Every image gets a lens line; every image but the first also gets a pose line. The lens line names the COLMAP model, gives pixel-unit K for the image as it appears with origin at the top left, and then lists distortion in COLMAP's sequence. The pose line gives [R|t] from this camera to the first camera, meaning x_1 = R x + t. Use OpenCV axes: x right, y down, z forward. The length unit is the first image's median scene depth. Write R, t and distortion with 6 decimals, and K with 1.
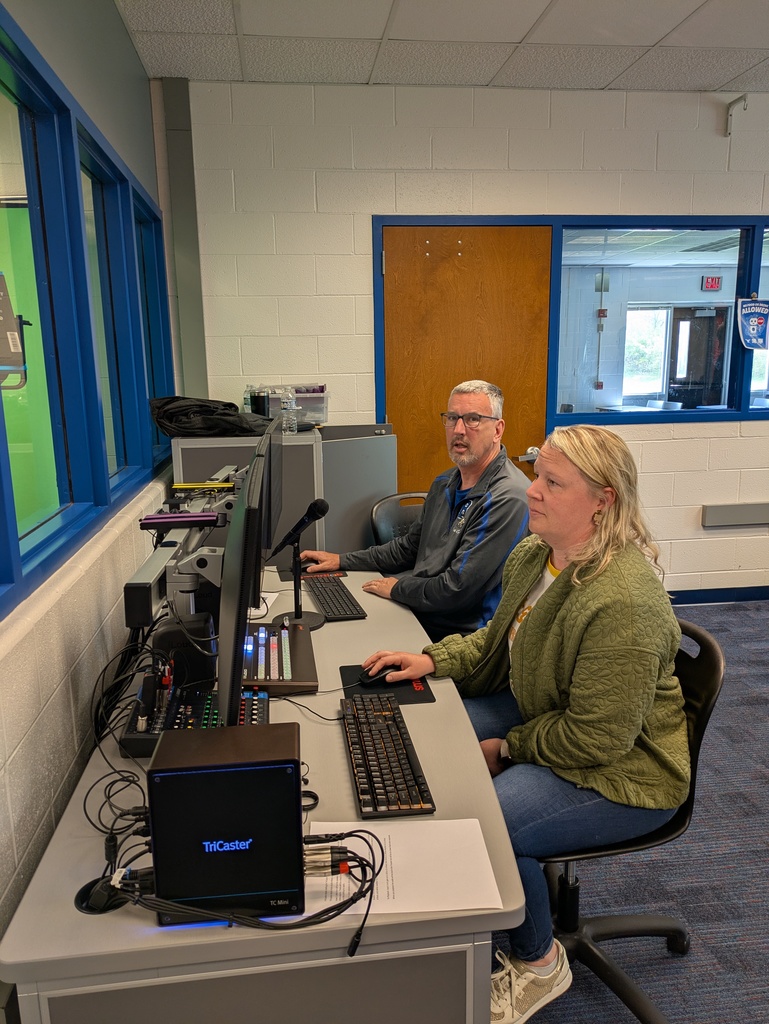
lens RADIAL K [[782.1, 0, 379.9], [0, 782.1, 517.4], [0, 0, 1]] dist [0.040629, -0.007537]
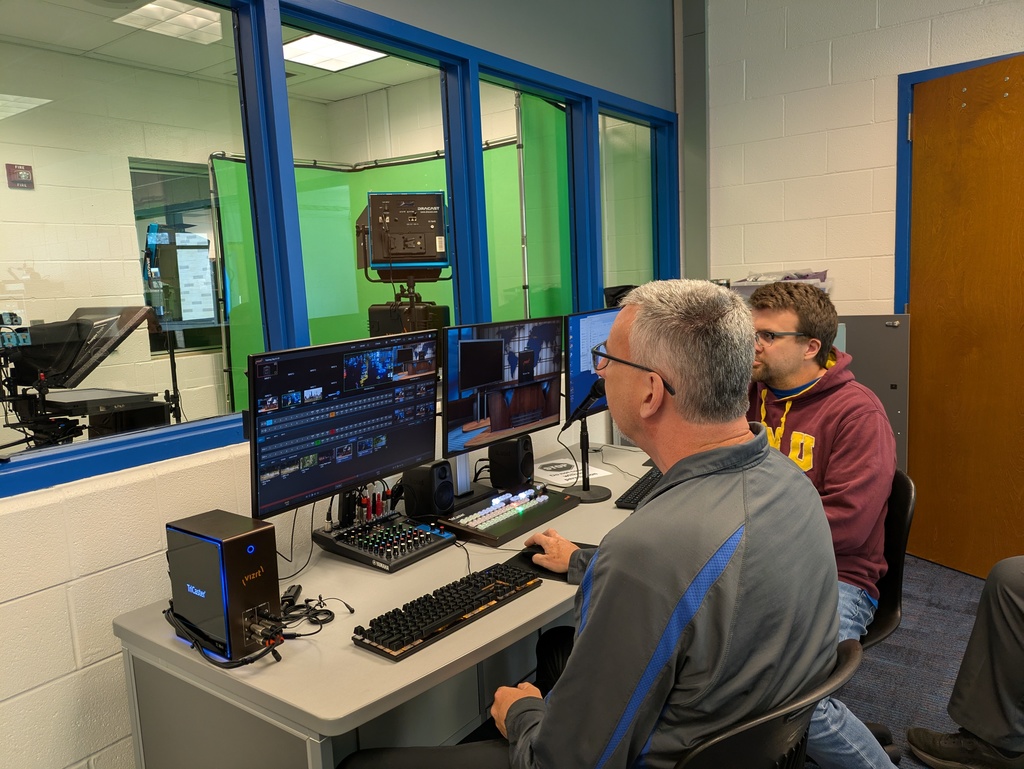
lens RADIAL K [[782.1, 0, 520.0], [0, 782.1, 390.2], [0, 0, 1]] dist [0.040629, -0.007537]
pose [[0.701876, 0.087379, -0.706920, 0.352080], [-0.103223, 0.994448, 0.020433, -0.012323], [0.704780, 0.058628, 0.706999, 0.107520]]
